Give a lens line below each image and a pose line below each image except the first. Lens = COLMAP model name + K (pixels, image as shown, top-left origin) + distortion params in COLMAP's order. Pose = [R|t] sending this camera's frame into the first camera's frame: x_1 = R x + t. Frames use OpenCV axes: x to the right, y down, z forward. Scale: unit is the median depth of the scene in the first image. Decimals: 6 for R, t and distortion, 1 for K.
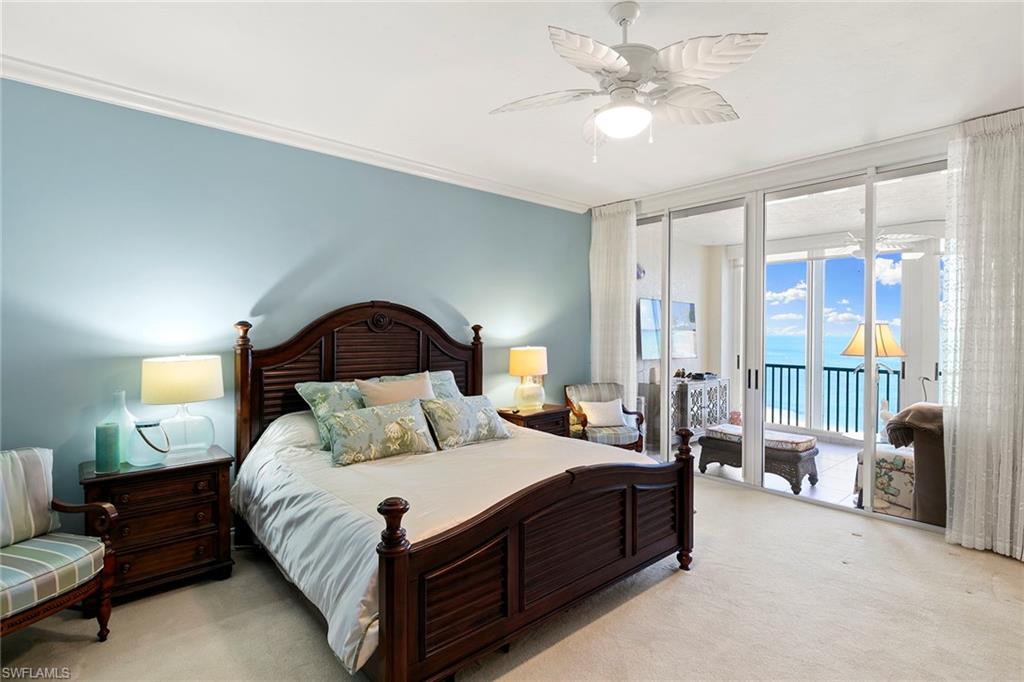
lens RADIAL K [[503.2, 0, 512.1], [0, 503.2, 331.0], [0, 0, 1]] dist [0.000363, -0.000059]
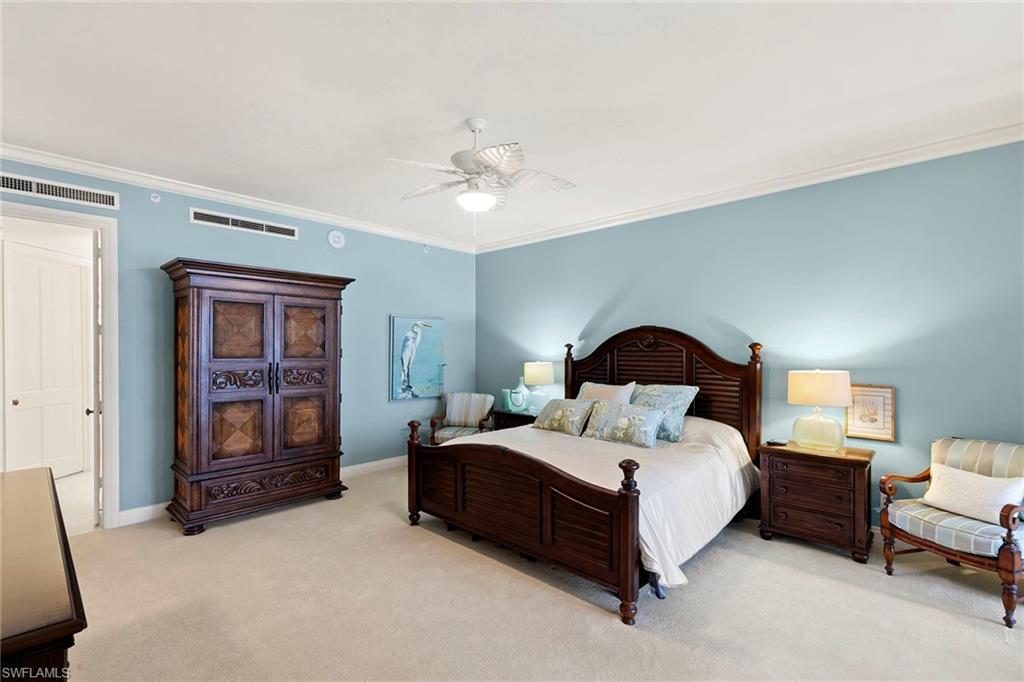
lens RADIAL K [[454.1, 0, 518.1], [0, 454.1, 340.0], [0, 0, 1]] dist [0.000090, -0.000204]
pose [[0.095612, -0.018719, -0.995243, 0.950003], [0.002775, 0.999824, -0.018538, -0.003490], [0.995415, -0.000989, 0.095647, 0.625225]]
